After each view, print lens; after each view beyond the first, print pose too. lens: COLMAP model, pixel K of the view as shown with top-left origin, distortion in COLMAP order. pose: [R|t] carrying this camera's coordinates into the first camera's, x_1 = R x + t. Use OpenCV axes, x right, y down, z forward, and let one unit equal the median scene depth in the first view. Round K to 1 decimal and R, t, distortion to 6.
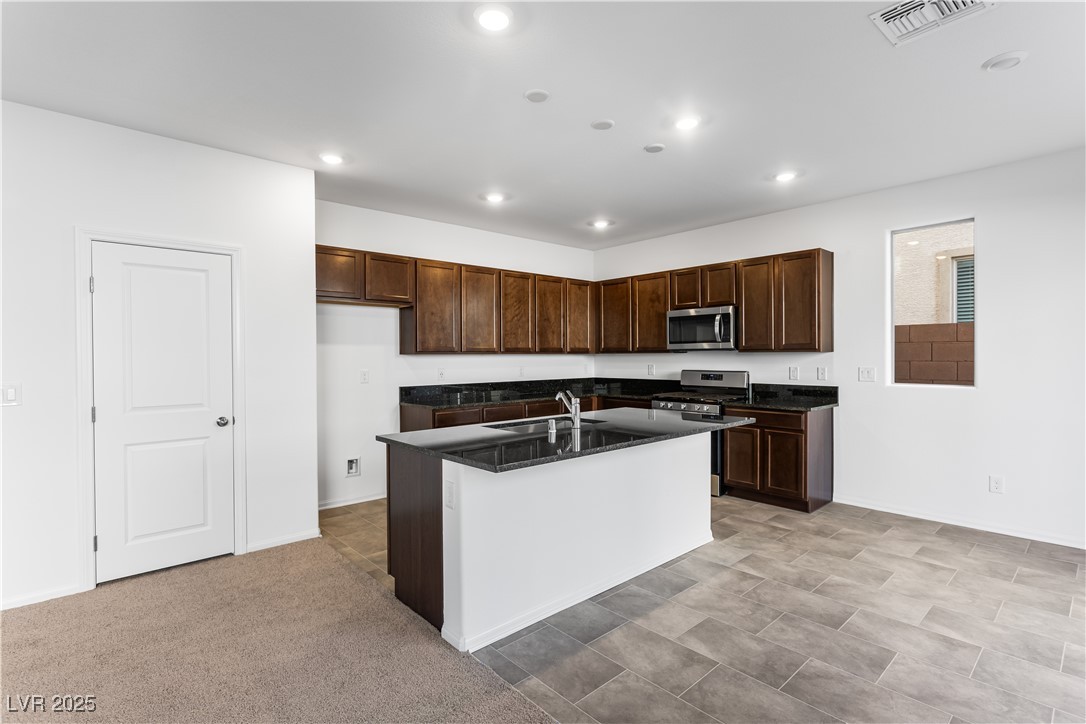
lens RADIAL K [[520.2, 0, 541.5], [0, 520.2, 360.9], [0, 0, 1]] dist [-0.003004, 0.000629]
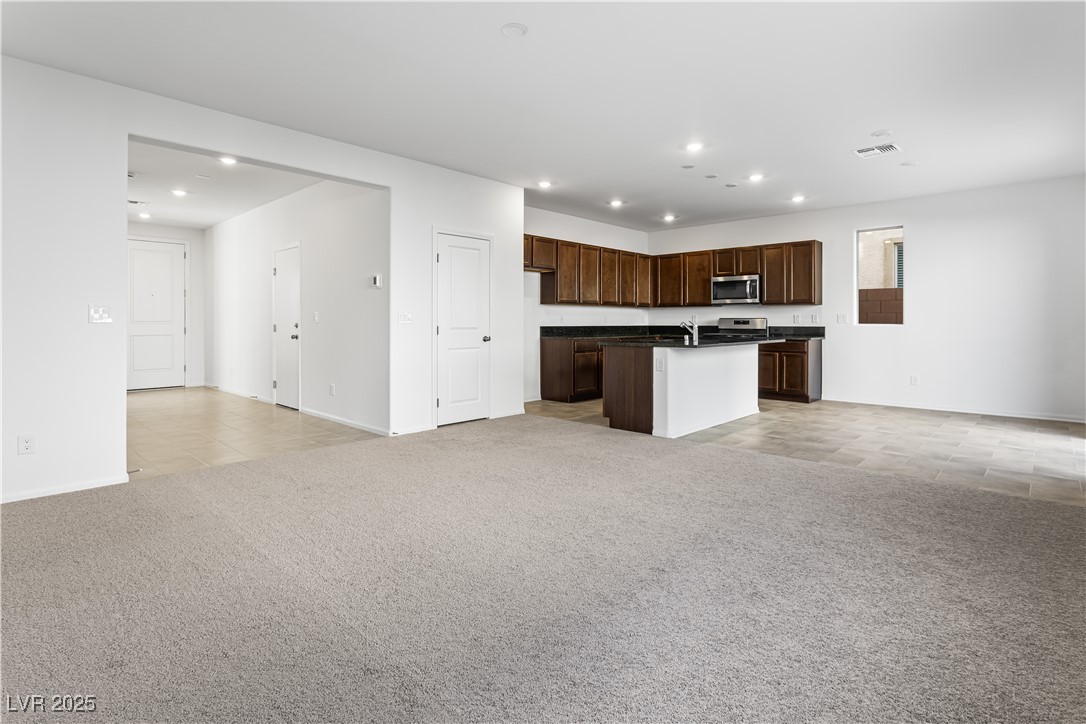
lens RADIAL K [[520.2, 0, 566.9], [0, 520.2, 322.7], [0, 0, 1]] dist [-0.003004, 0.000629]
pose [[0.995317, 0.007142, 0.096405, -0.338757], [-0.006559, 0.999958, -0.006365, 0.048071], [-0.096447, 0.005703, 0.995322, -0.465924]]
